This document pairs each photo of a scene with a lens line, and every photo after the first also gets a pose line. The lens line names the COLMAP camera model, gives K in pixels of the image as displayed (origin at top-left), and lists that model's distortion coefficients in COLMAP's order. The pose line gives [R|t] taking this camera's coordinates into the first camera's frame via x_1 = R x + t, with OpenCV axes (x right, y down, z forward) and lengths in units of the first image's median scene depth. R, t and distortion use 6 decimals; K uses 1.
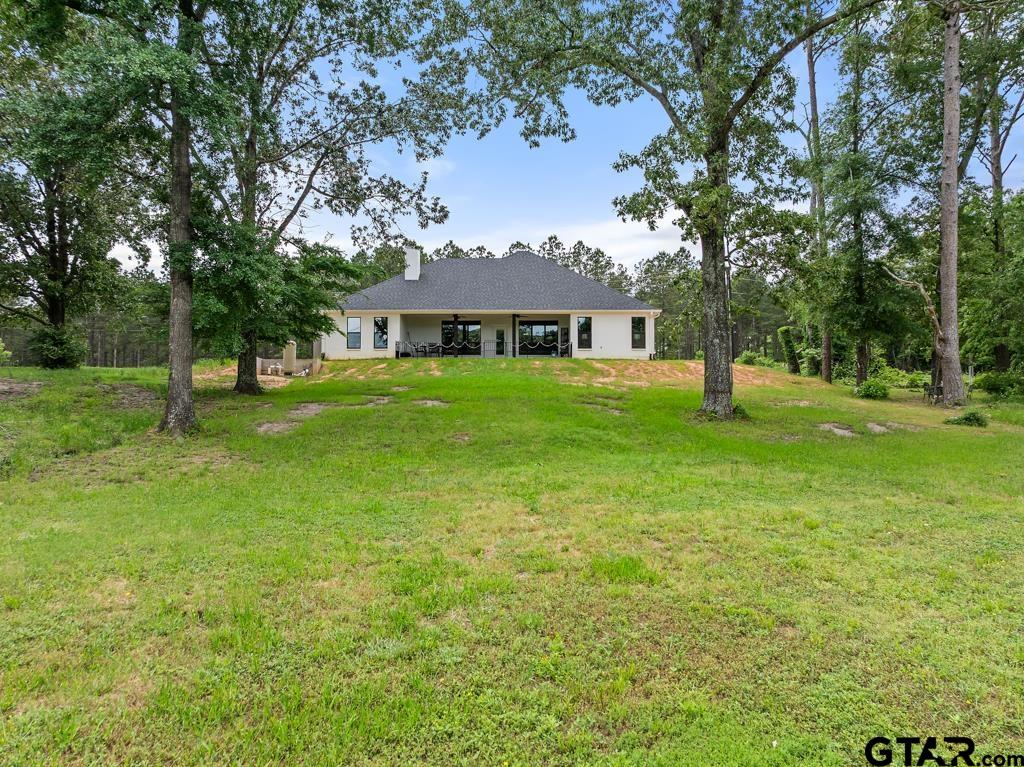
lens RADIAL K [[723.2, 0, 512.0], [0, 723.2, 383.5], [0, 0, 1]] dist [-0.058453, -0.000800]
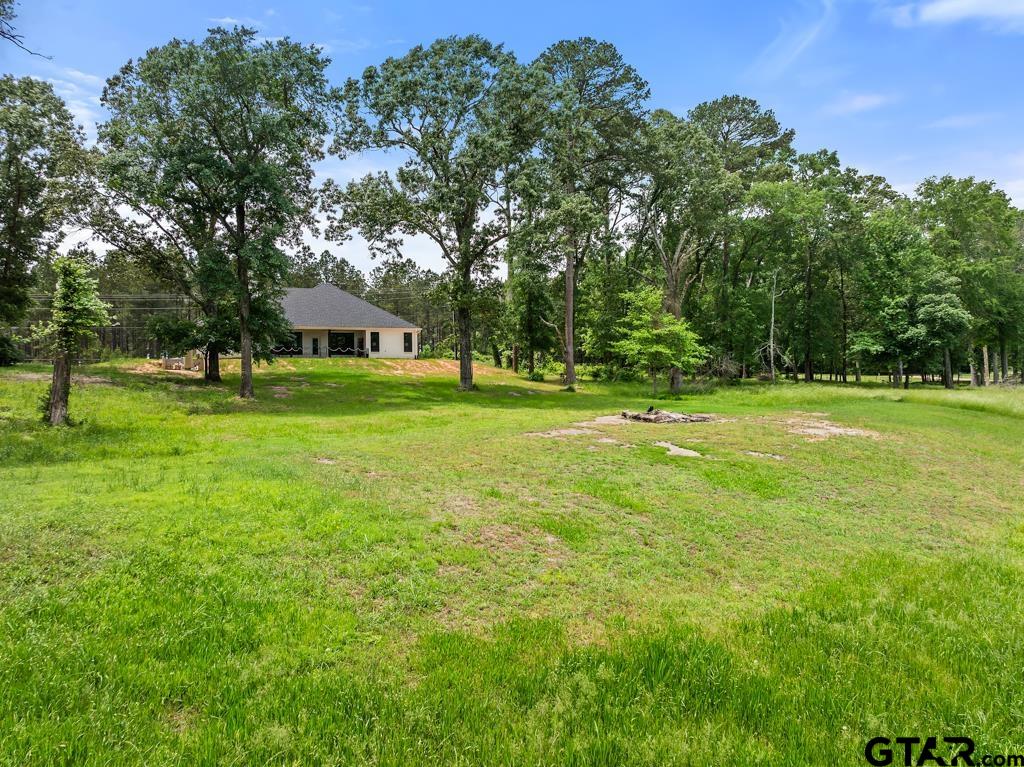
lens RADIAL K [[740.9, 0, 516.3], [0, 740.9, 381.9], [0, 0, 1]] dist [-0.022074, -0.048529]
pose [[0.921395, -0.011320, 0.388463, -0.254377], [0.004798, 0.999831, 0.017757, -0.009124], [-0.388598, -0.014497, 0.921293, -0.651505]]
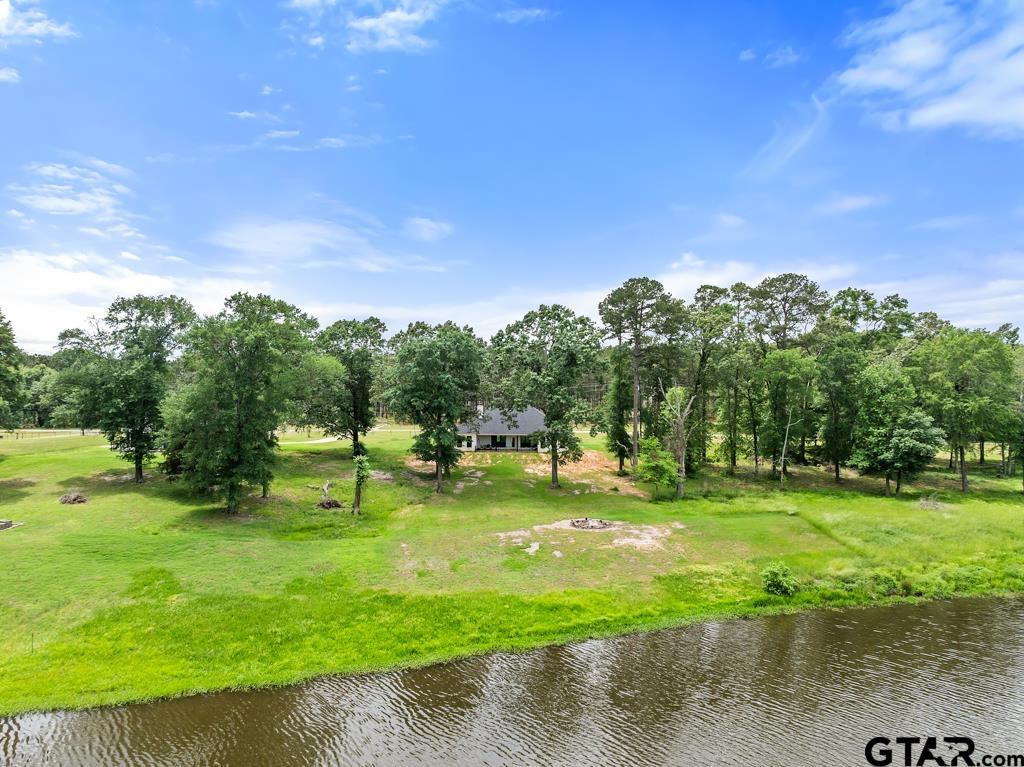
lens RADIAL K [[723.2, 0, 512.0], [0, 723.2, 383.5], [0, 0, 1]] dist [-0.058453, -0.000800]
pose [[0.997653, 0.000504, -0.068478, 0.175196], [0.000444, 0.999904, 0.013823, -0.340699], [0.068478, -0.013821, 0.997557, -1.792108]]
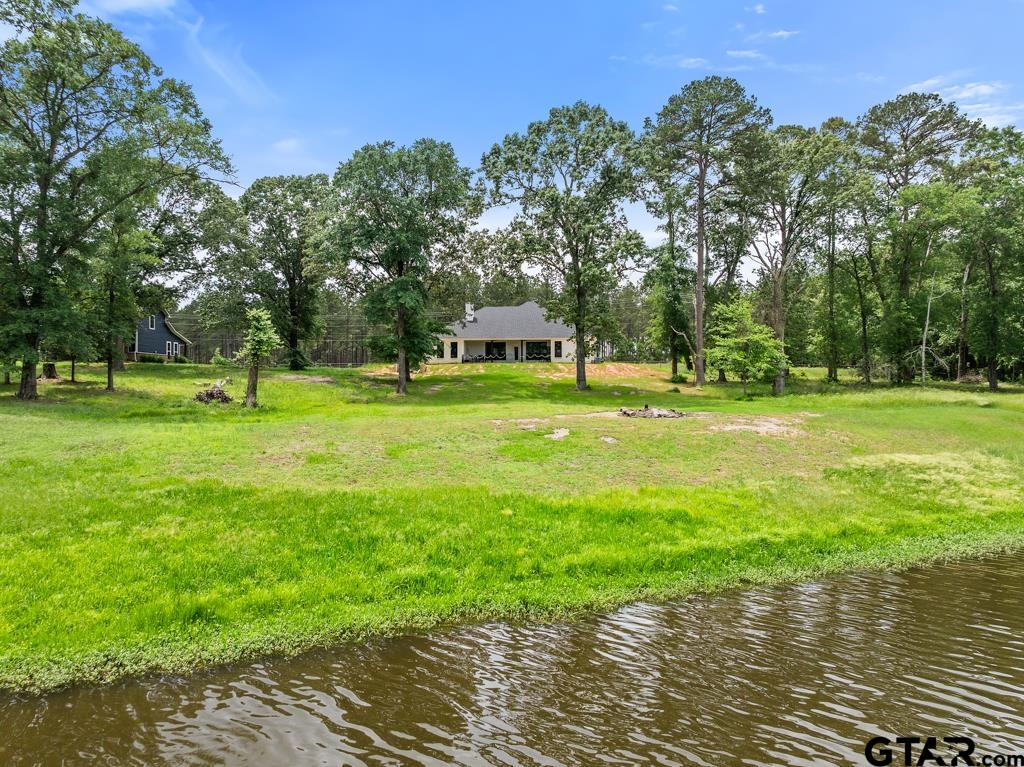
lens RADIAL K [[740.9, 0, 516.3], [0, 740.9, 381.9], [0, 0, 1]] dist [-0.022074, -0.048529]
pose [[0.997946, -0.004272, -0.063917, 0.116877], [0.005396, 0.999834, 0.017422, -0.018005], [0.063832, -0.017731, 0.997803, -1.016702]]
